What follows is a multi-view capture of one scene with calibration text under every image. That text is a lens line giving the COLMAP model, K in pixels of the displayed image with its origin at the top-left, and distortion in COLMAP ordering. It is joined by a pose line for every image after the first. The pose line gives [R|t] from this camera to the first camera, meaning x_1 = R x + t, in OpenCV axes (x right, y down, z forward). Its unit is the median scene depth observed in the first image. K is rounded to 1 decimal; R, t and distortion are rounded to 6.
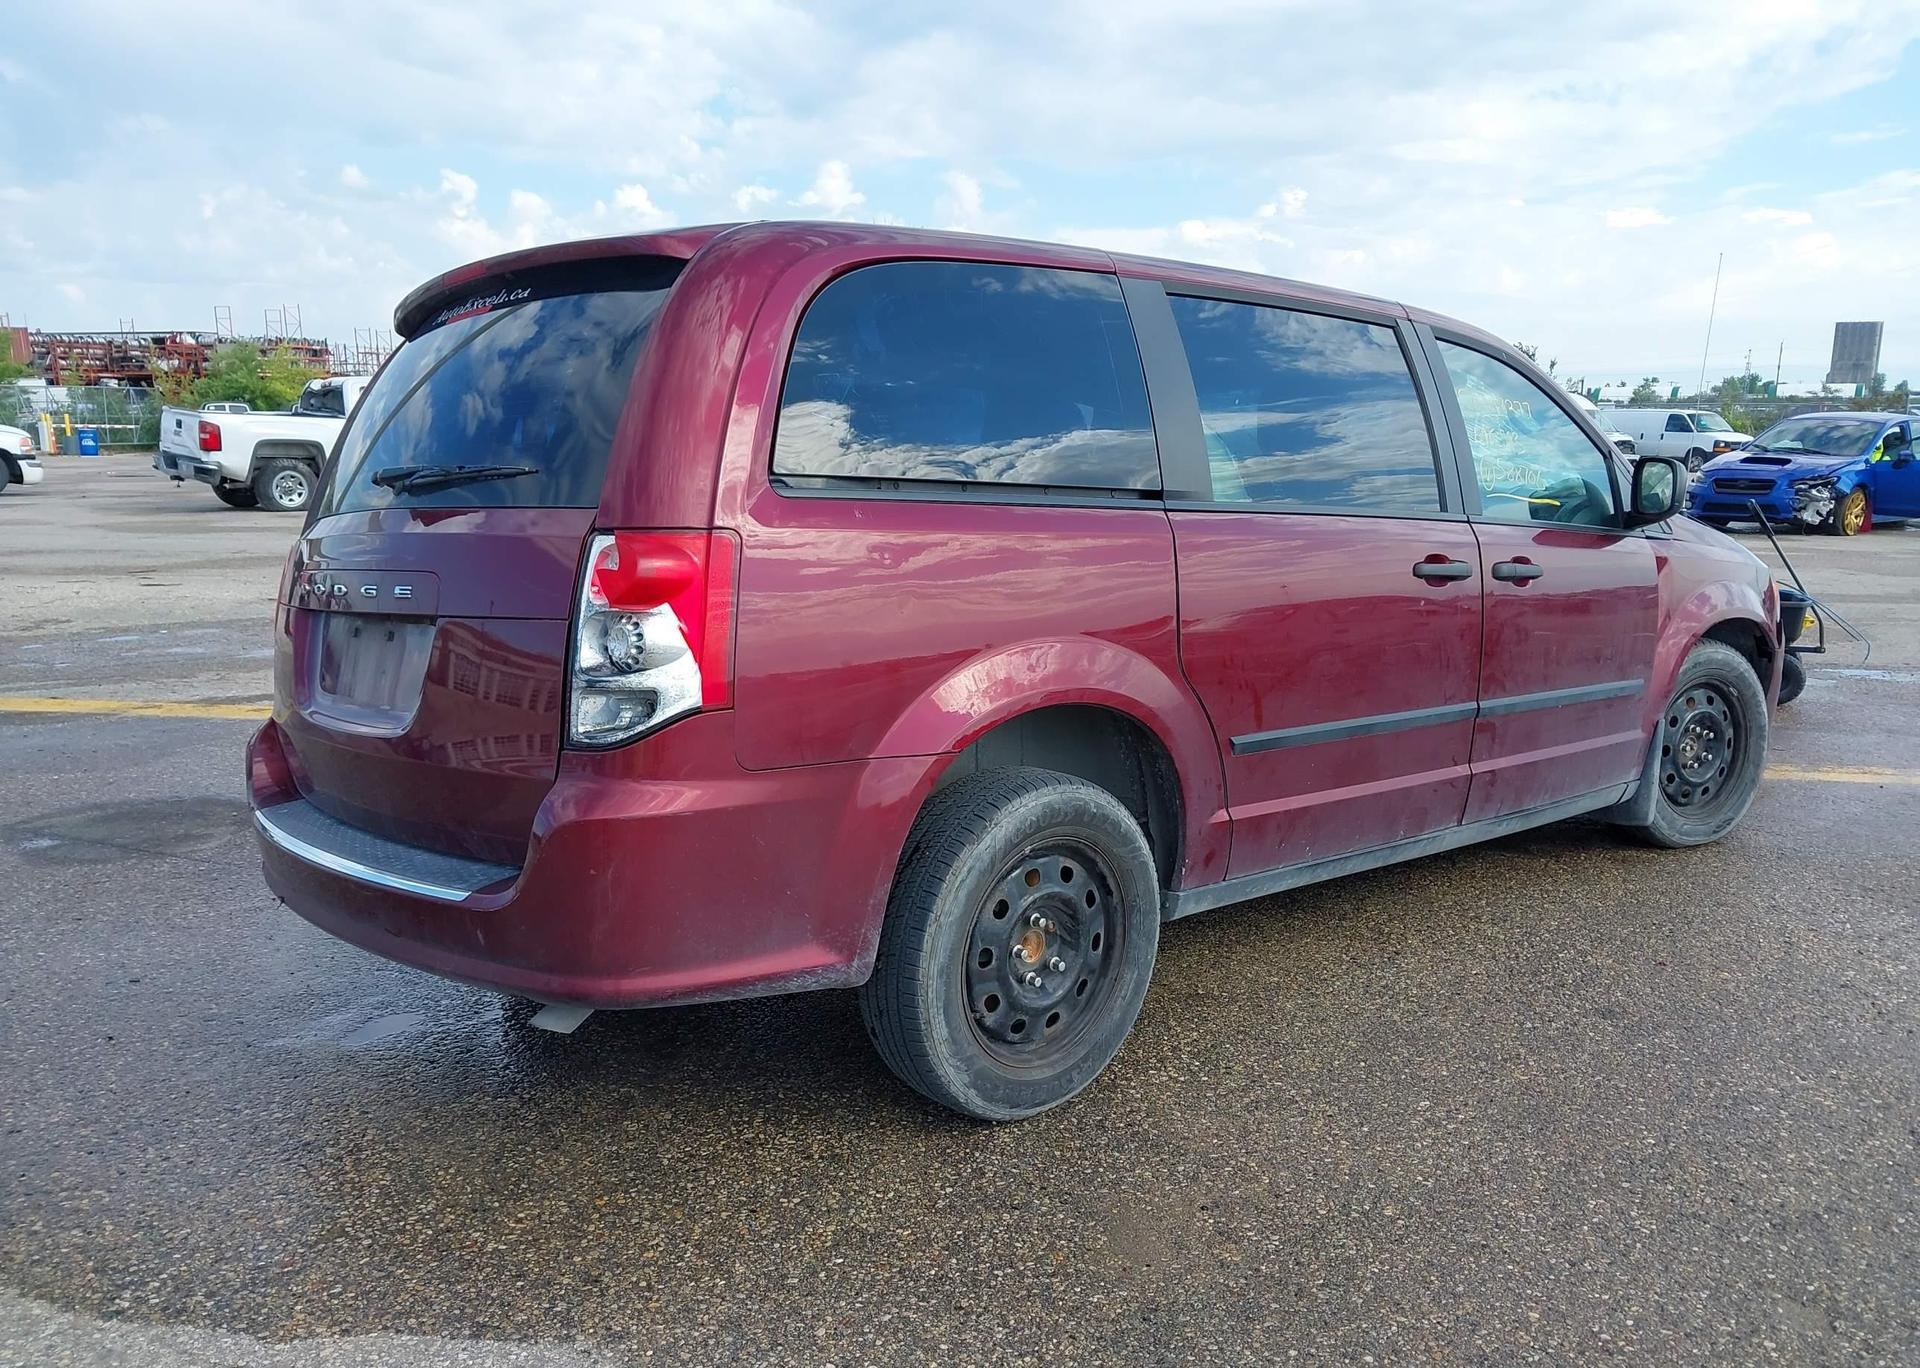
lens RADIAL K [[1561.8, 0, 944.0], [0, 1561.8, 677.2], [0, 0, 1]] dist [0.022632, -0.027724]
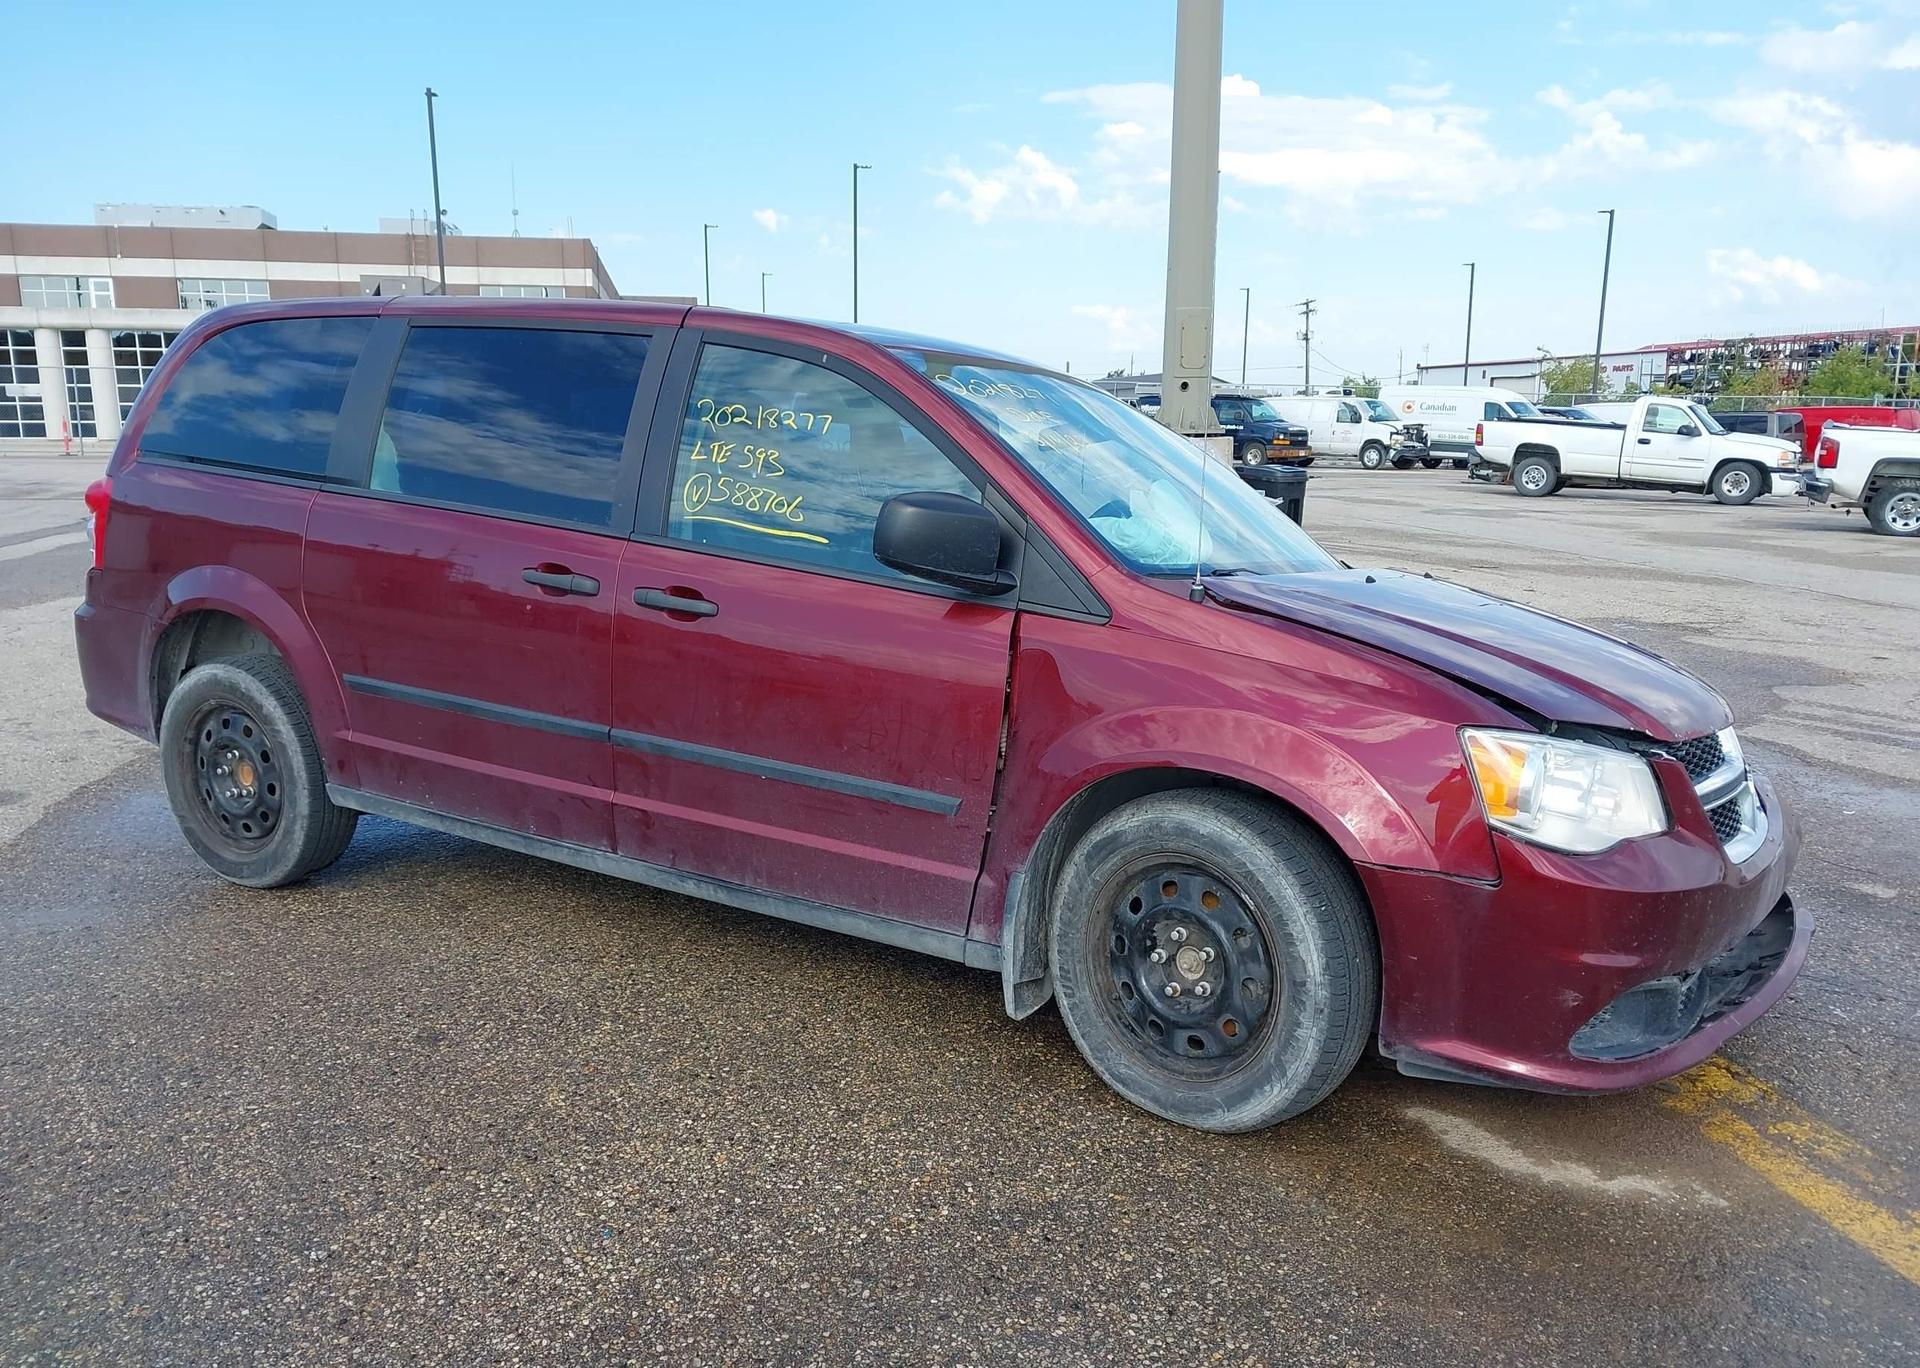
lens RADIAL K [[1561.8, 0, 944.0], [0, 1561.8, 677.2], [0, 0, 1]] dist [0.022632, -0.027724]
pose [[0.311017, 0.159839, -0.936867, 1.300728], [-0.169197, 0.979322, 0.110913, -0.155061], [0.935222, 0.124019, 0.331630, 0.880816]]
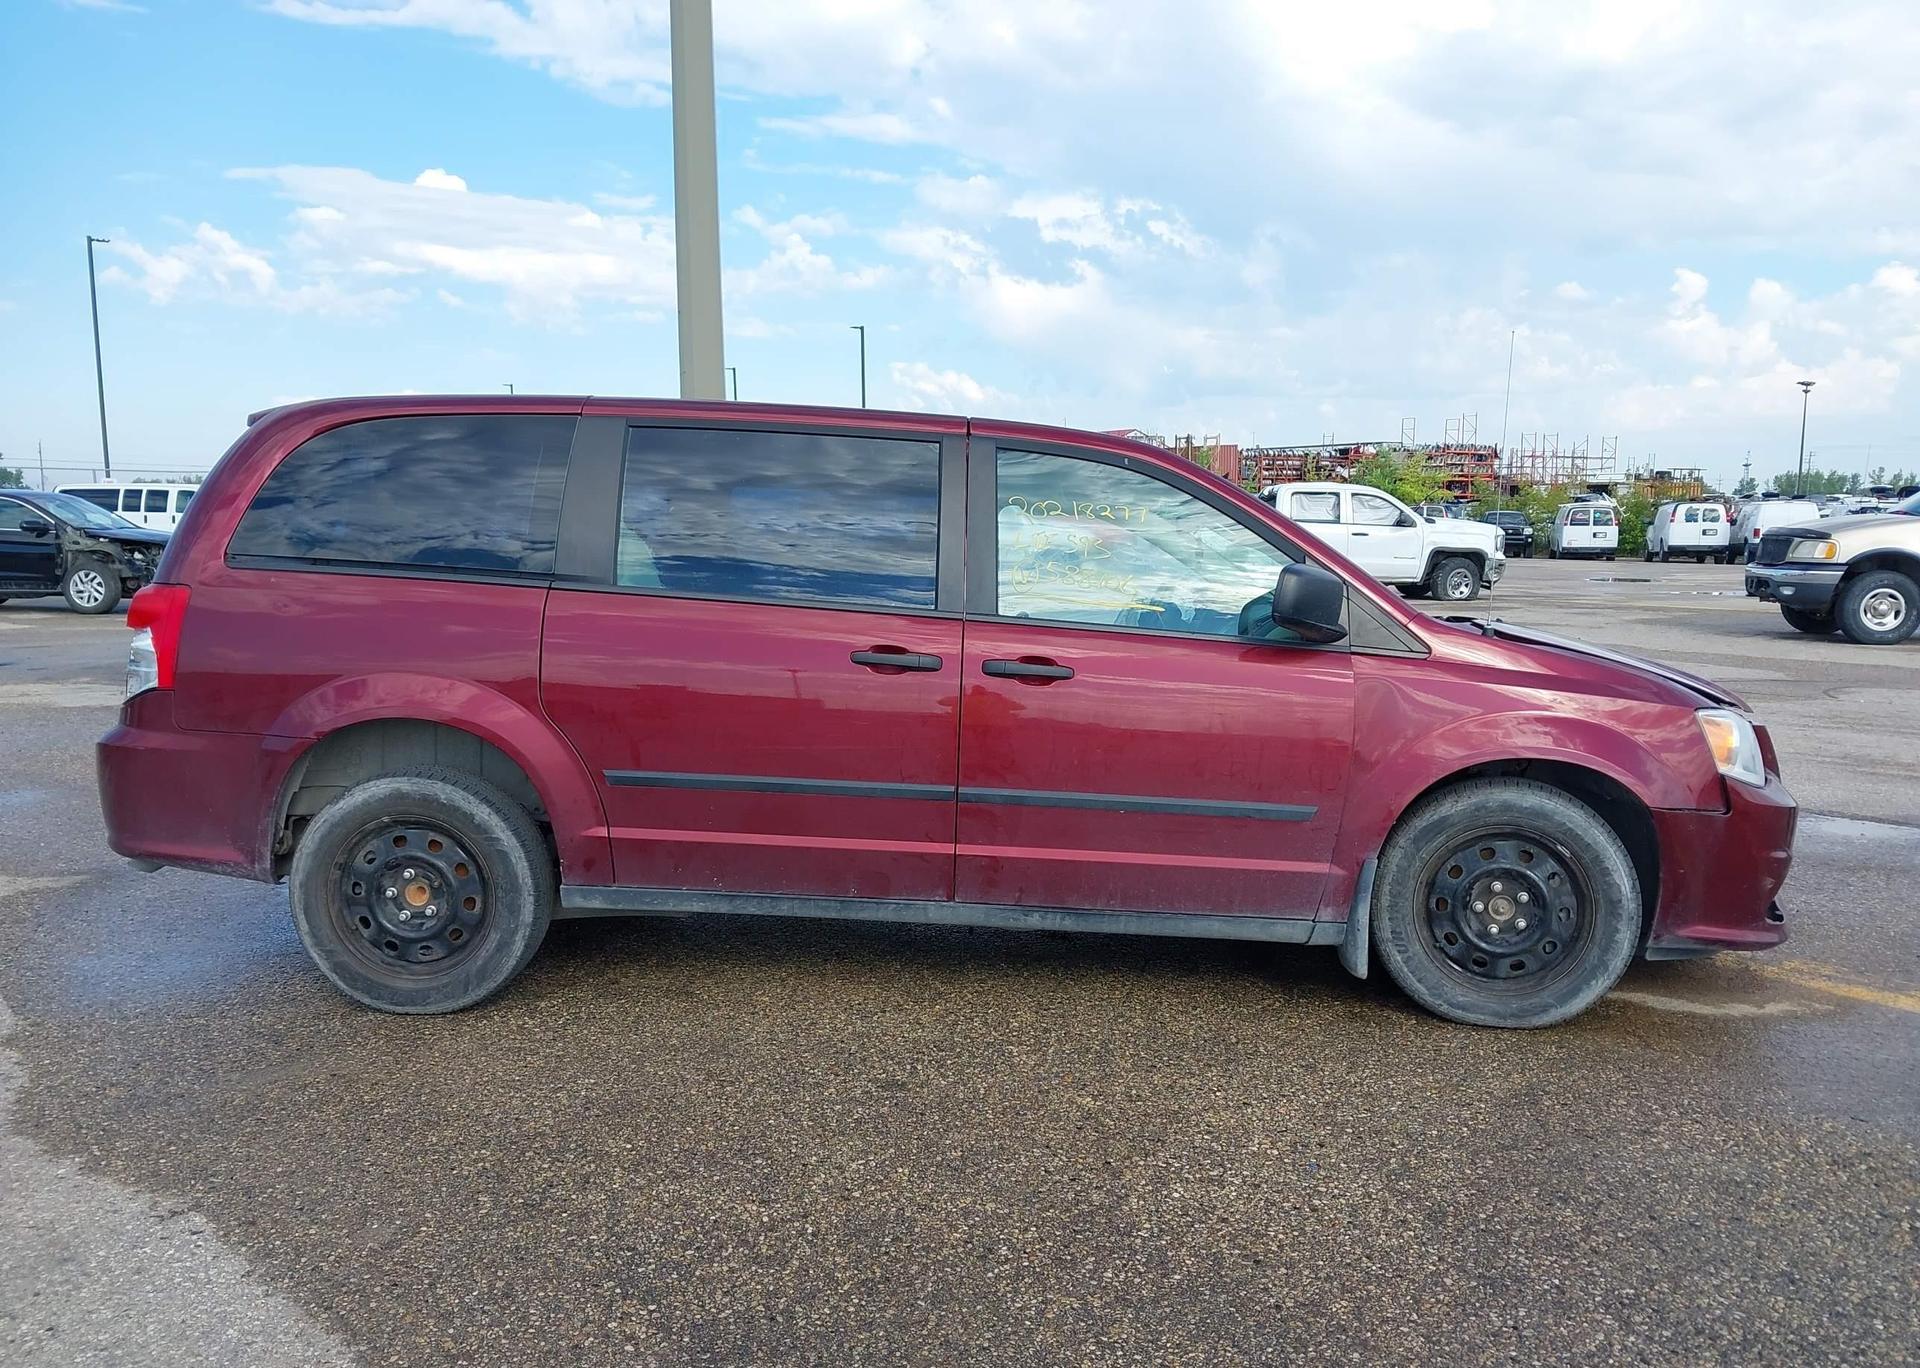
lens RADIAL K [[1546.2, 0, 974.9], [0, 1546.2, 682.5], [0, 0, 1]] dist [0.086195, -0.185536]
pose [[0.724321, 0.073140, -0.685572, 1.073802], [-0.113747, 0.993408, -0.014195, -0.041081], [0.680015, 0.088264, 0.727866, 0.242583]]
